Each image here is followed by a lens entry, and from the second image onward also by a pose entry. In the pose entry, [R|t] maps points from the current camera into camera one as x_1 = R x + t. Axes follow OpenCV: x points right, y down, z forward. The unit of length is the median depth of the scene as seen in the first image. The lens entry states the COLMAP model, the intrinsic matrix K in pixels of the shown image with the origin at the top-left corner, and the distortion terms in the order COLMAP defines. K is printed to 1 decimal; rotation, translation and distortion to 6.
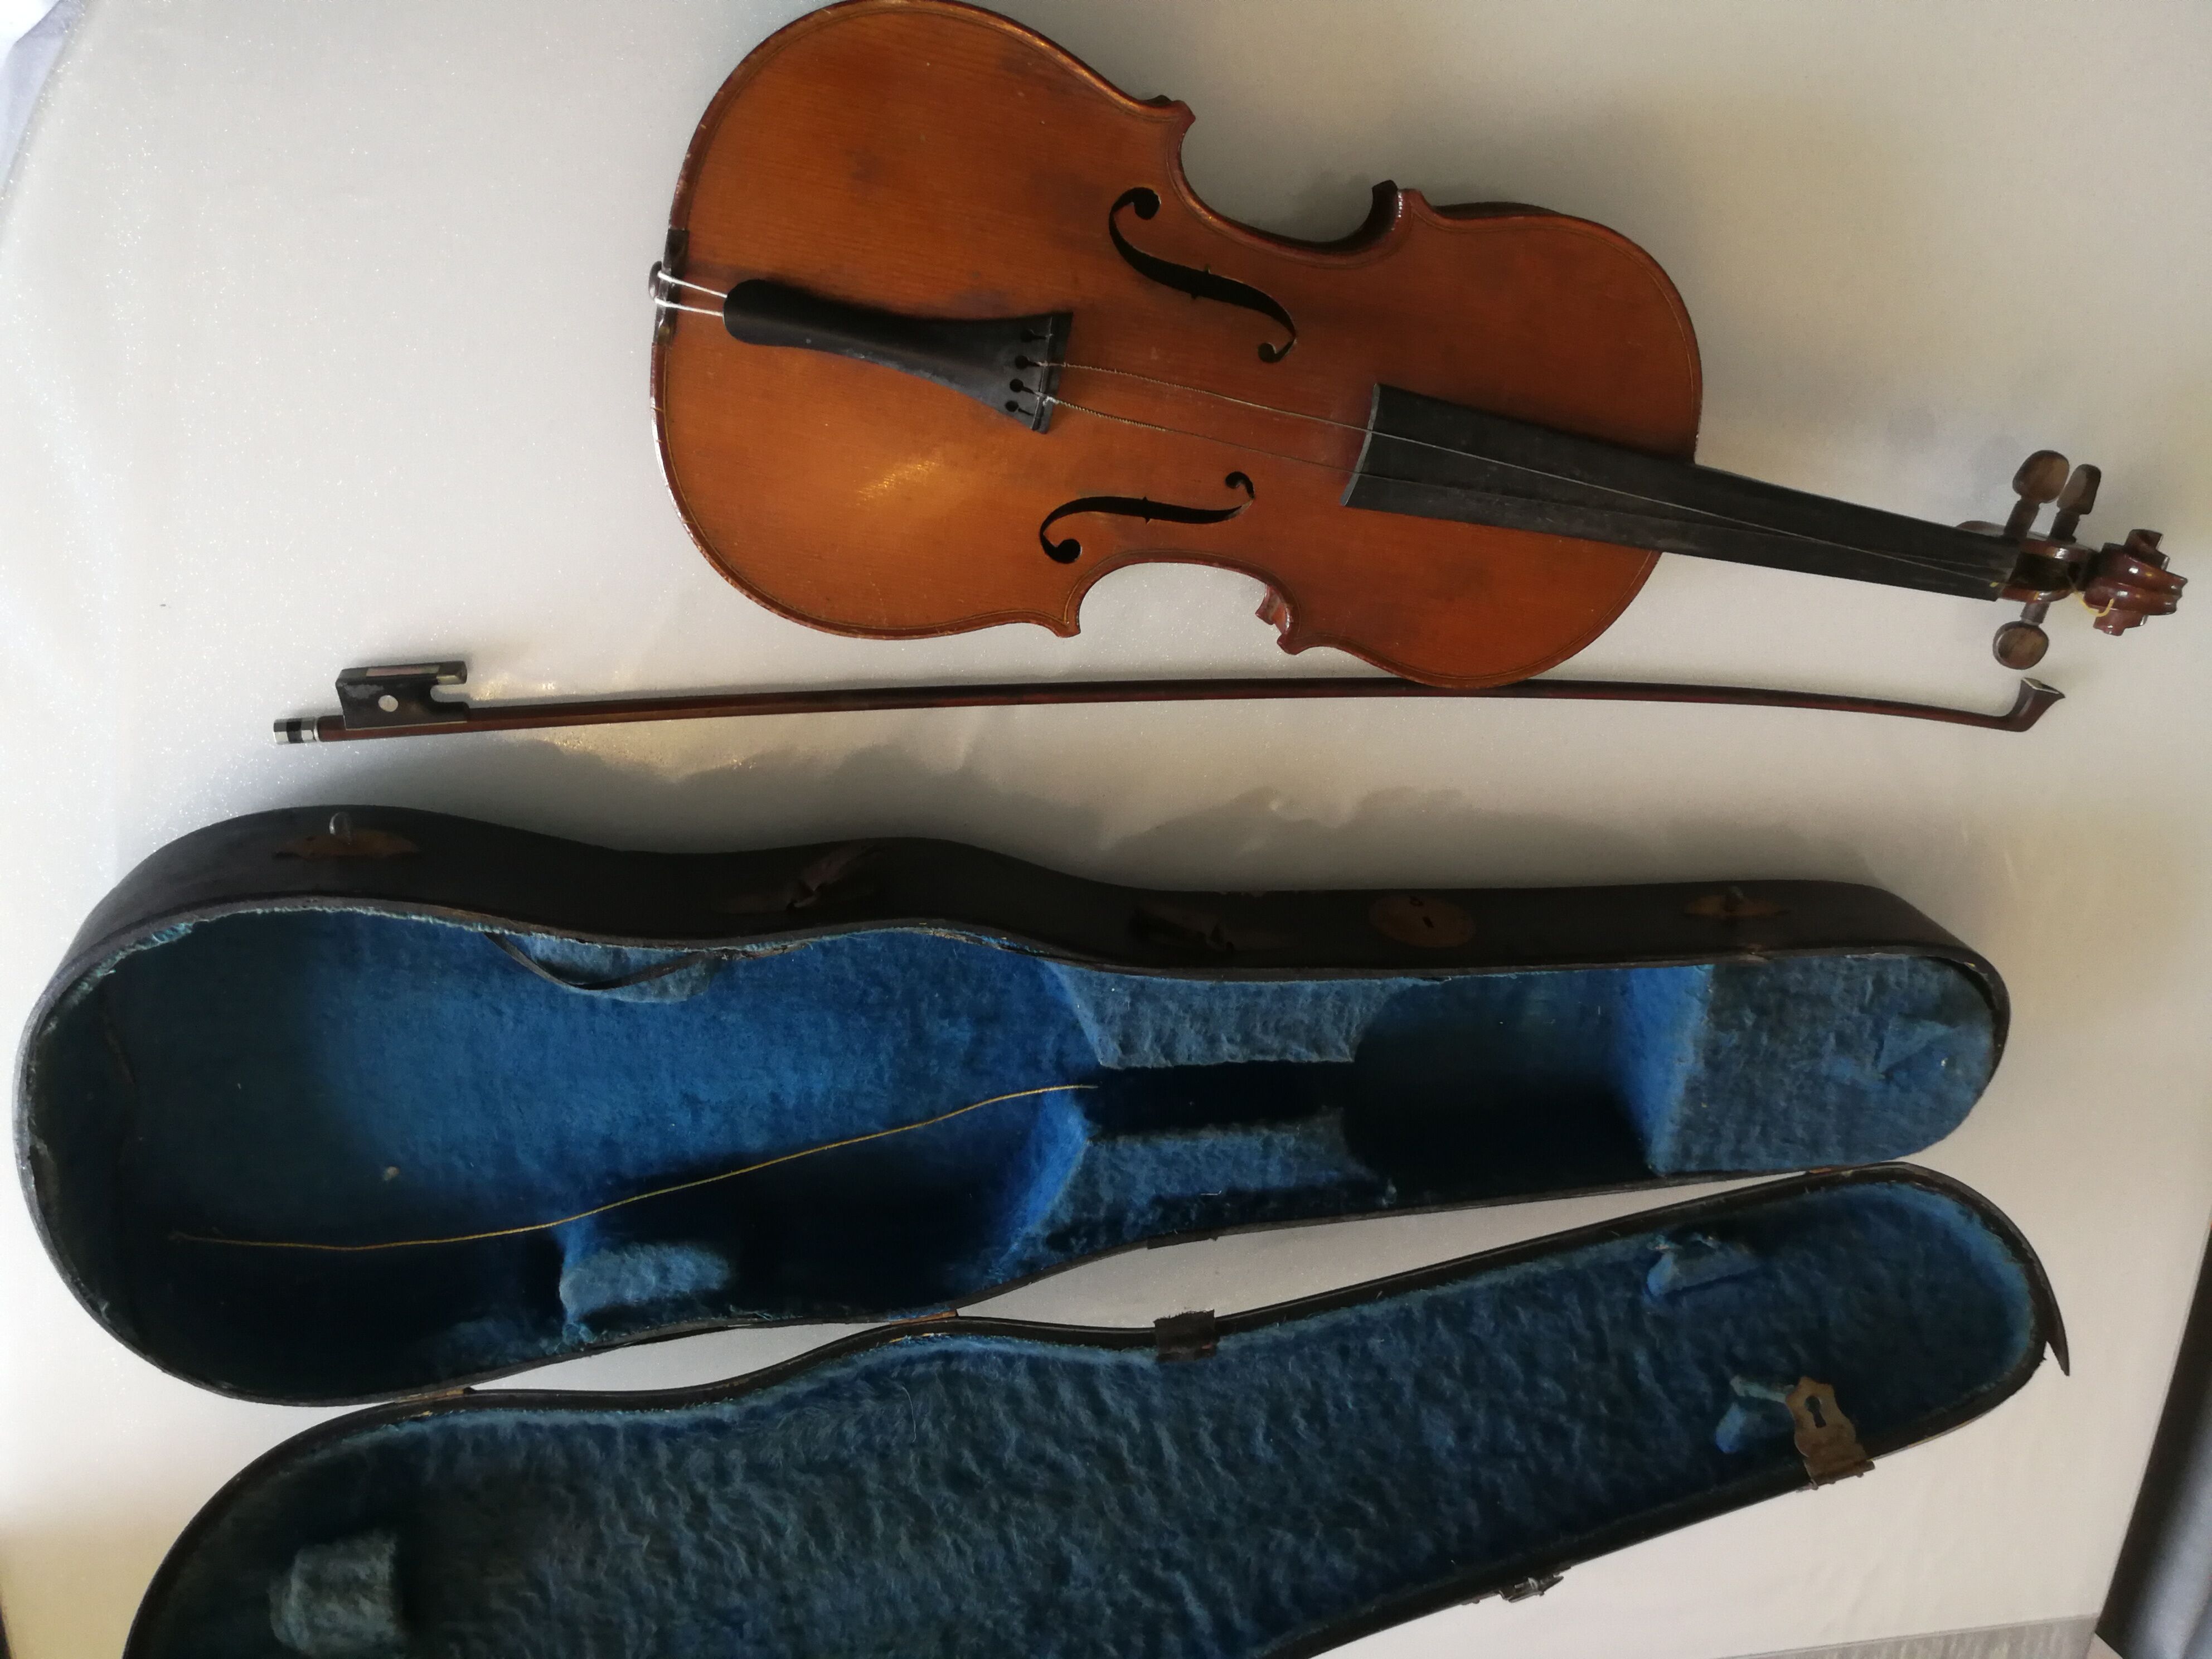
lens RADIAL K [[1767.7, 0, 1106.0], [0, 1767.7, 829.5], [0, 0, 1]] dist [-0.090941, 0.135859]
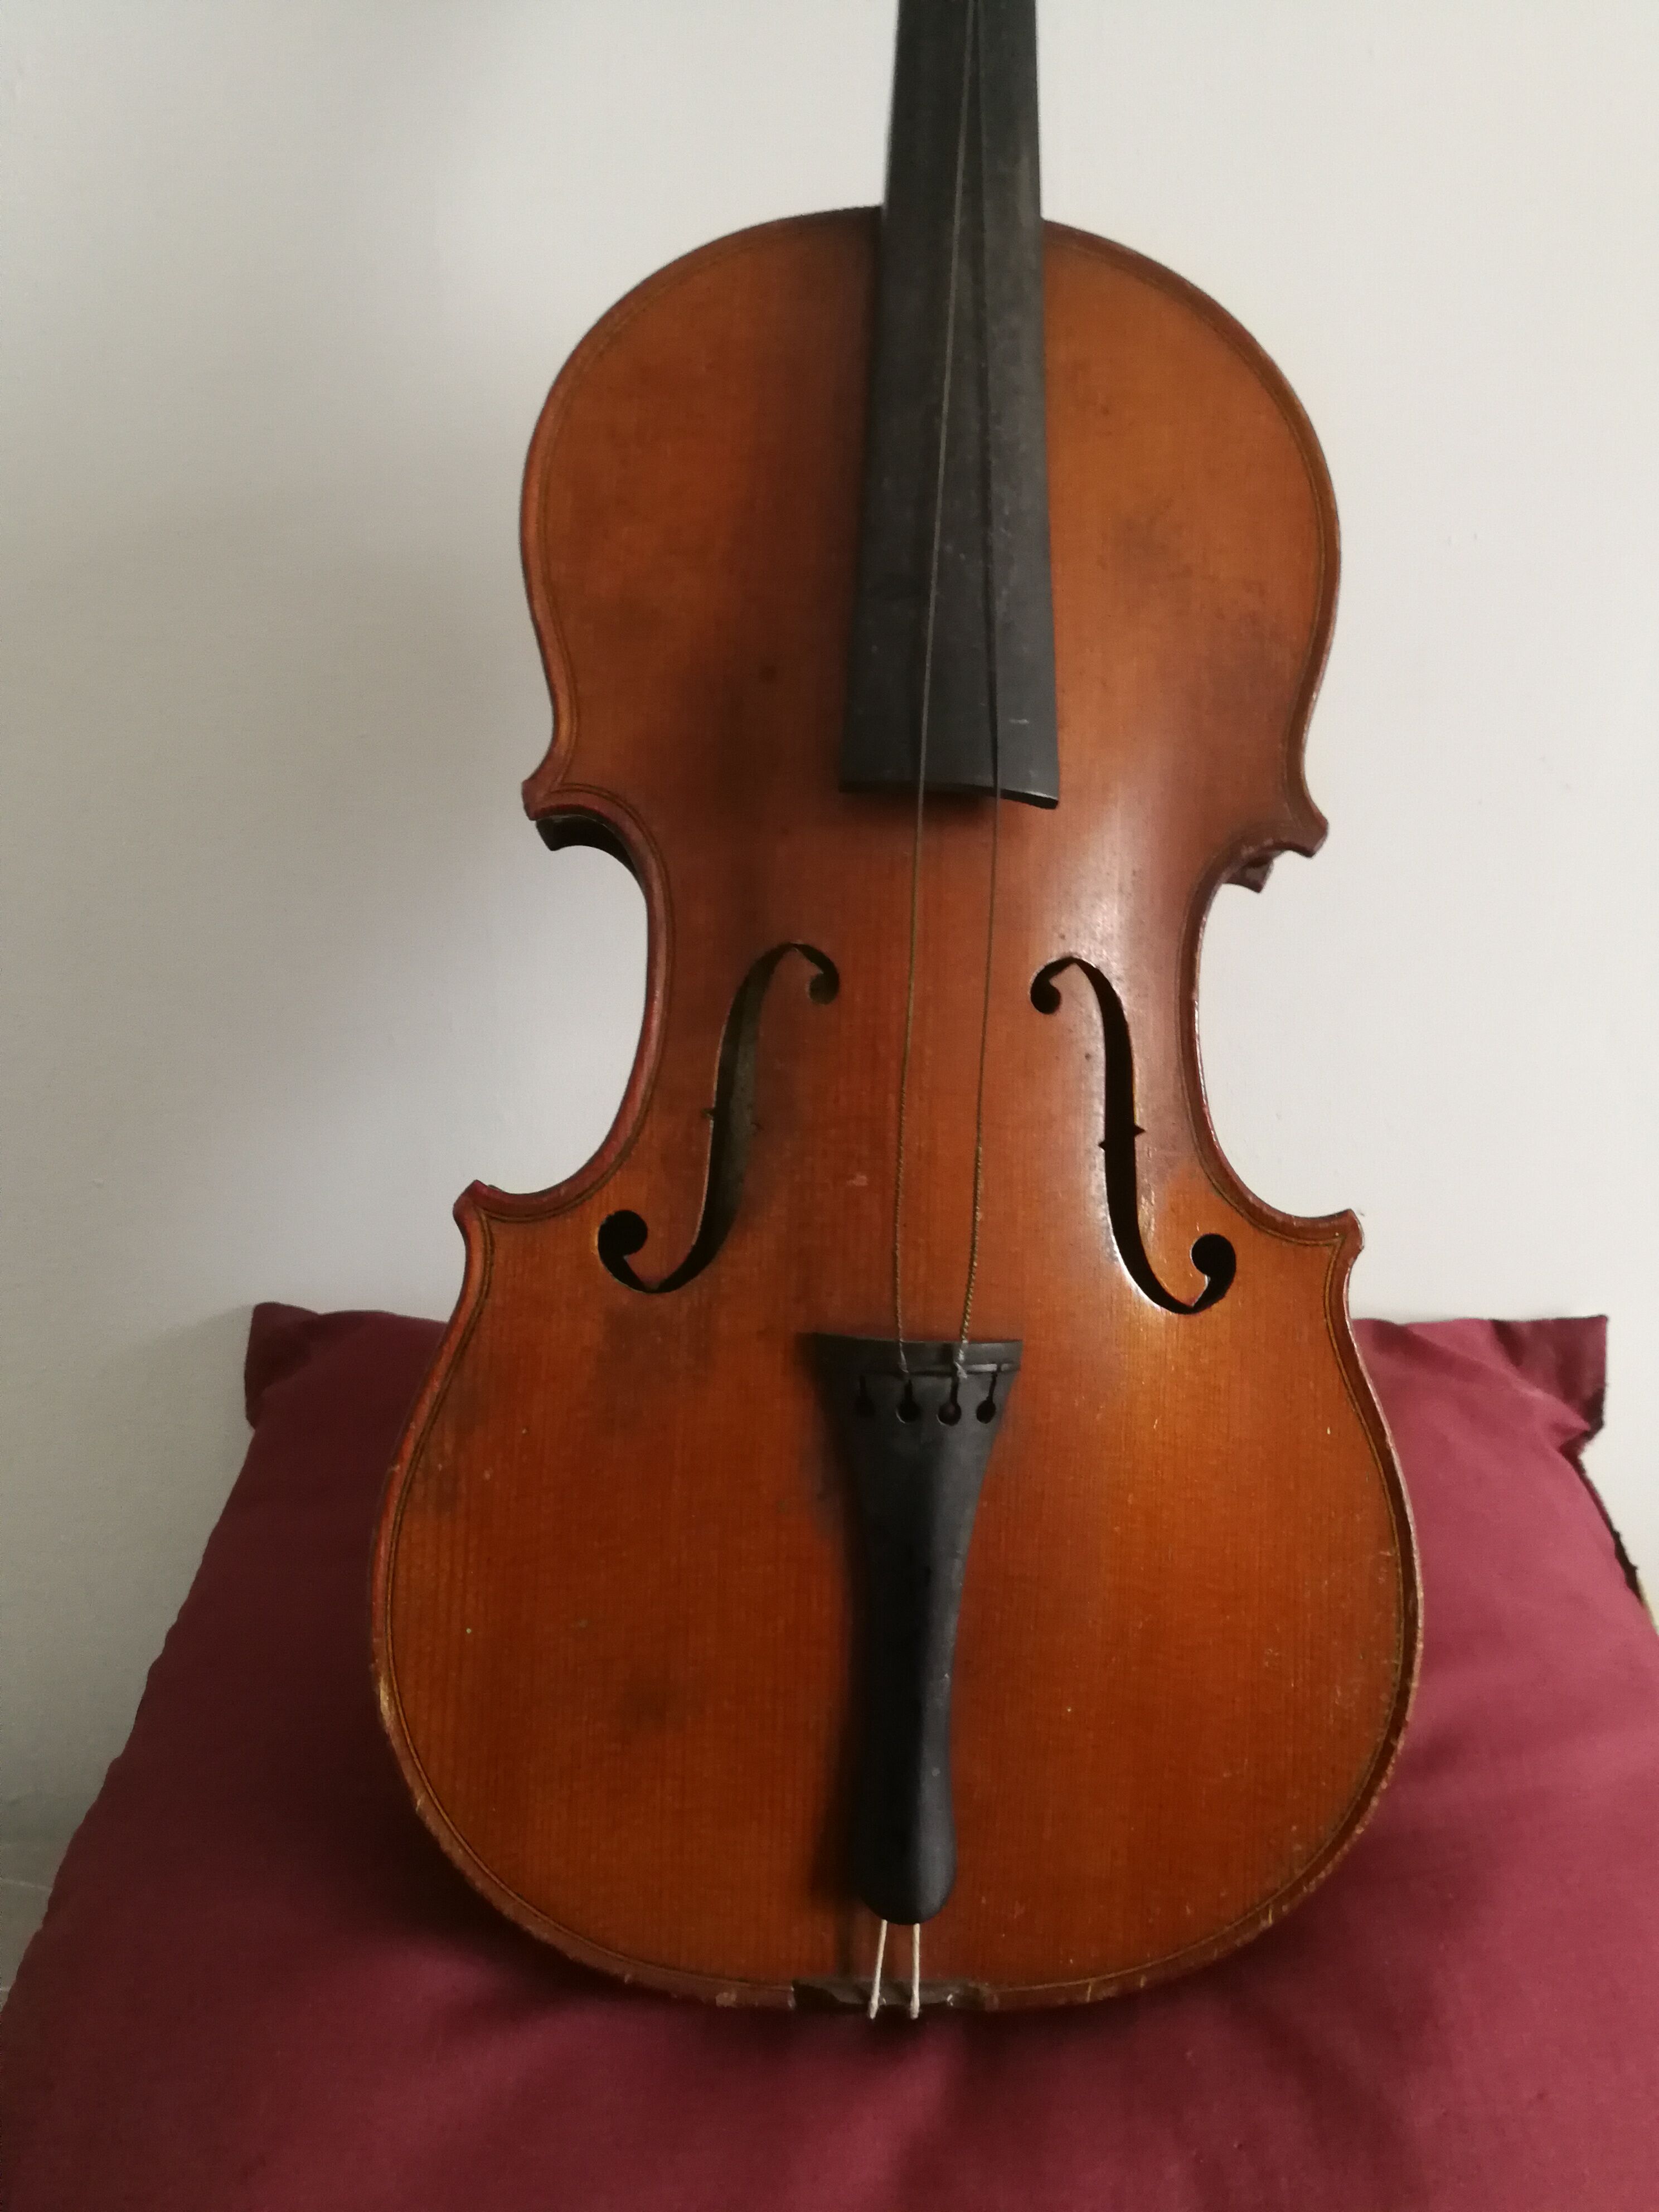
lens RADIAL K [[1736.5, 0, 829.5], [0, 1736.5, 1106.0], [0, 0, 1]] dist [-0.013557, -0.008144]
pose [[-0.171829, -0.982814, -0.067463, 0.374566], [0.934408, -0.140910, -0.327149, -0.354164], [0.312020, -0.119251, 0.942562, 1.845931]]
